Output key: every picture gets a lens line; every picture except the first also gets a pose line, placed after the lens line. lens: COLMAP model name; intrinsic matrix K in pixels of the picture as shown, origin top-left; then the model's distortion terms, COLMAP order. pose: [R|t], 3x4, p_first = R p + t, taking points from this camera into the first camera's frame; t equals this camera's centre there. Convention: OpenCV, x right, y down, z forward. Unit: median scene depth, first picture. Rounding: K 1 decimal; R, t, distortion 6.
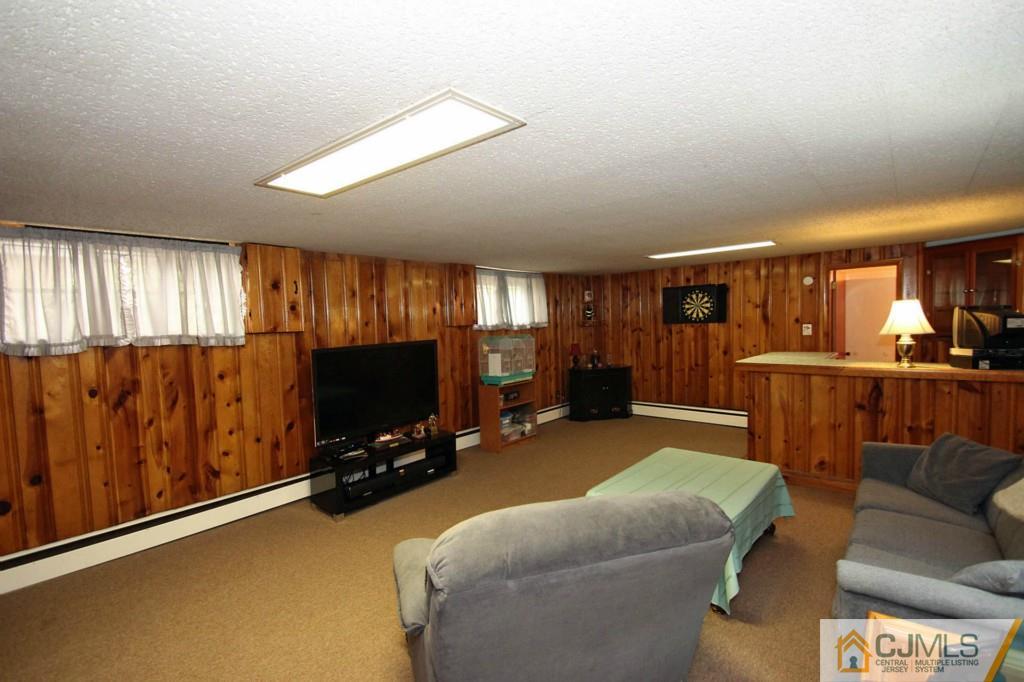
lens RADIAL K [[474.9, 0, 511.4], [0, 474.9, 348.4], [0, 0, 1]] dist [0.019583, -0.020066]
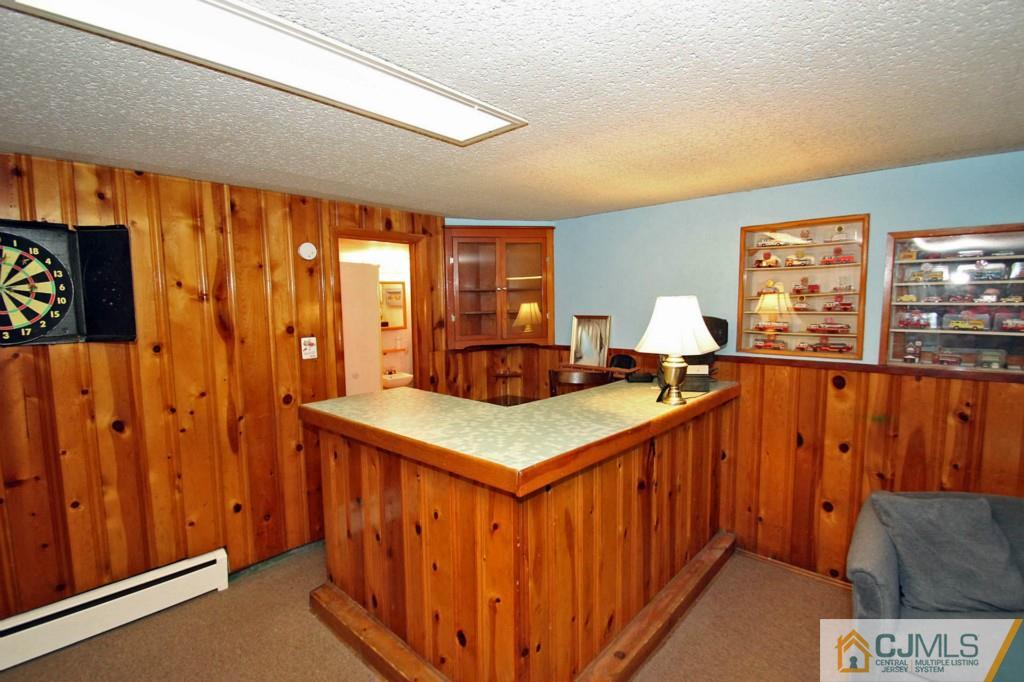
lens RADIAL K [[474.9, 0, 511.4], [0, 474.9, 348.4], [0, 0, 1]] dist [0.019583, -0.020066]
pose [[0.042332, -0.067624, 0.996812, 0.113341], [0.066211, 0.995703, 0.064737, -0.052279], [-0.996907, 0.063259, 0.046628, 0.697513]]
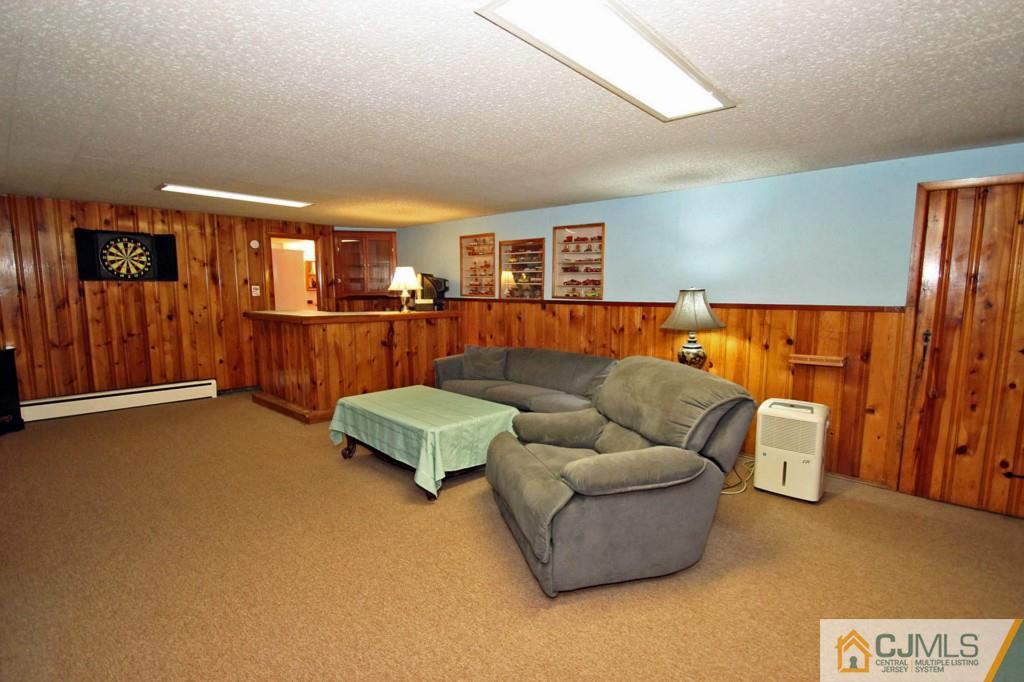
lens RADIAL K [[474.9, 0, 511.4], [0, 474.9, 348.4], [0, 0, 1]] dist [0.019583, -0.020066]
pose [[0.048726, -0.093613, 0.994416, -0.380514], [0.052976, 0.994439, 0.091019, 0.019802], [-0.997406, 0.048245, 0.053414, 0.352309]]
